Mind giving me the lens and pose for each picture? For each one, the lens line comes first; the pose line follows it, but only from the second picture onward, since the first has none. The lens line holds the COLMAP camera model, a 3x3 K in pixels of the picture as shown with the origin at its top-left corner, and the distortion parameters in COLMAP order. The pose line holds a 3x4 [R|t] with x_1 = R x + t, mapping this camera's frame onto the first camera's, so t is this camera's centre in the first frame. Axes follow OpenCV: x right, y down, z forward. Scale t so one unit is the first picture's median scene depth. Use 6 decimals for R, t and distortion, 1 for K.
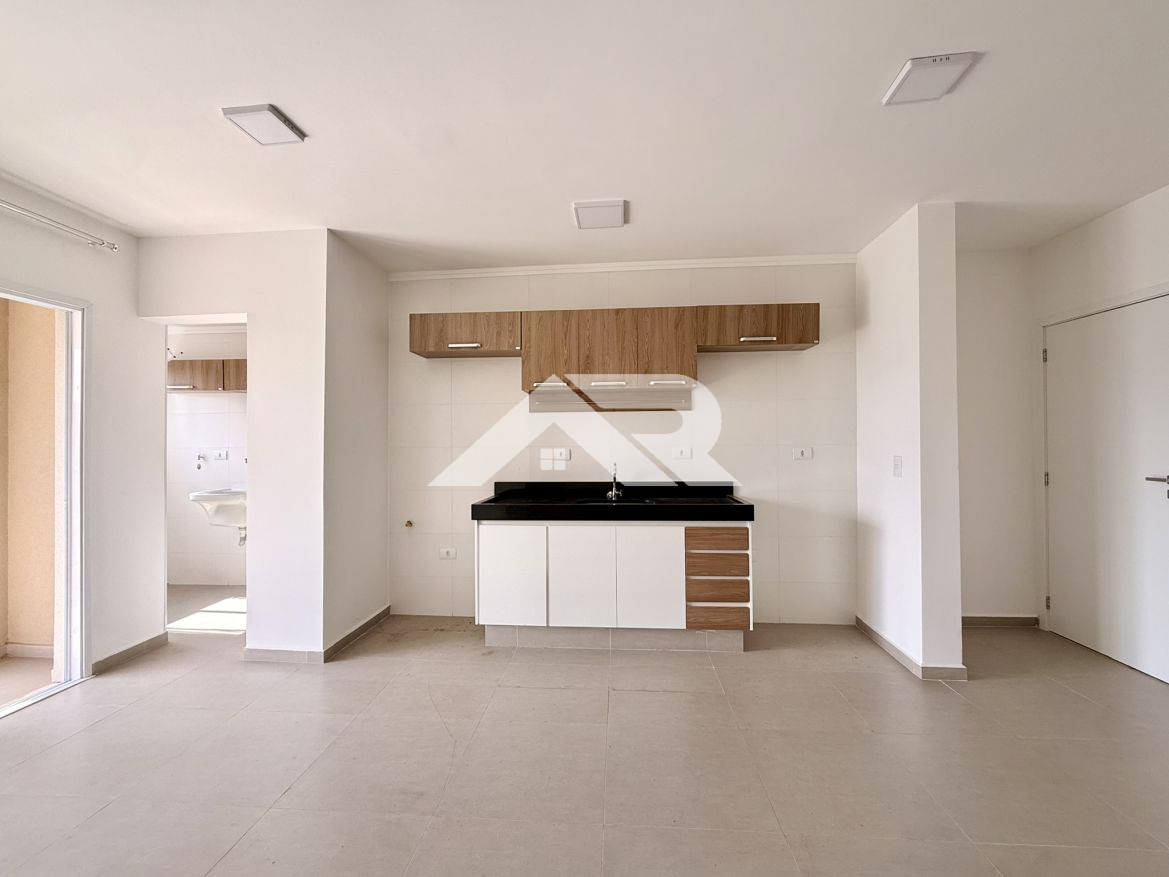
lens RADIAL K [[464.7, 0, 584.5], [0, 464.7, 438.5], [0, 0, 1]] dist [-0.000206, -0.000154]
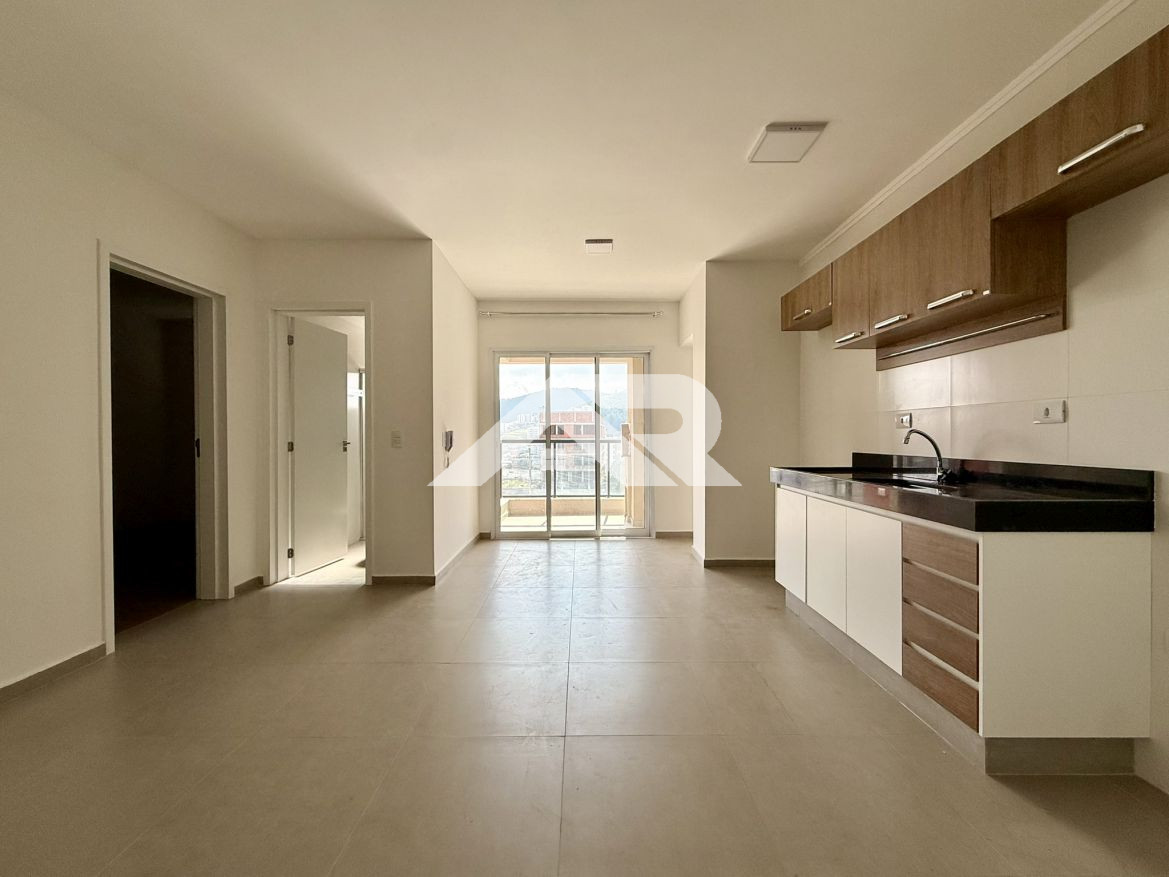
lens RADIAL K [[464.7, 0, 584.5], [0, 464.7, 438.5], [0, 0, 1]] dist [-0.000206, -0.000154]
pose [[0.115886, 0.017540, -0.993108, 0.721075], [0.021906, 0.999556, 0.020210, 0.041342], [0.993021, -0.024097, 0.115450, 0.423015]]
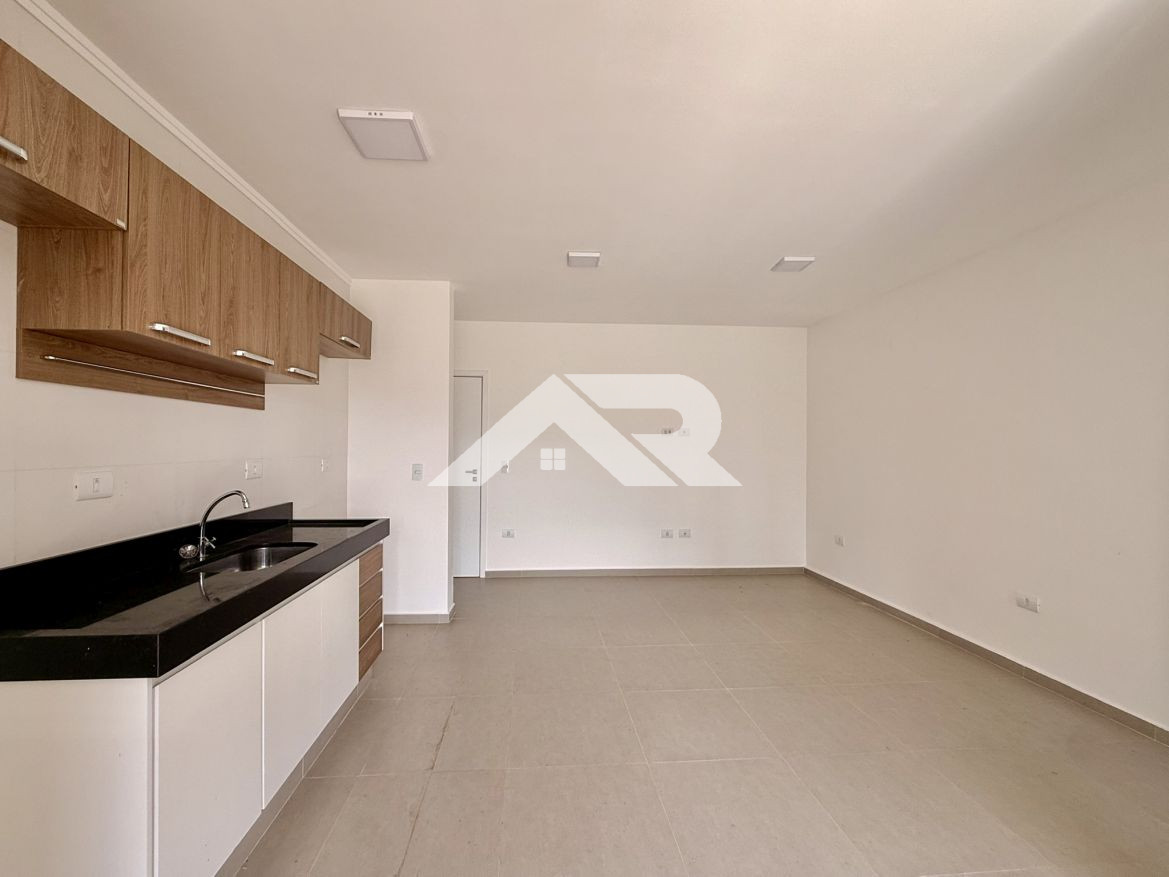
lens RADIAL K [[464.7, 0, 584.5], [0, 464.7, 438.5], [0, 0, 1]] dist [-0.000206, -0.000154]
pose [[-0.137556, 0.029993, 0.990040, -0.594239], [-0.018701, 0.999285, -0.032871, -0.001692], [-0.990317, -0.023036, -0.136897, 0.653352]]
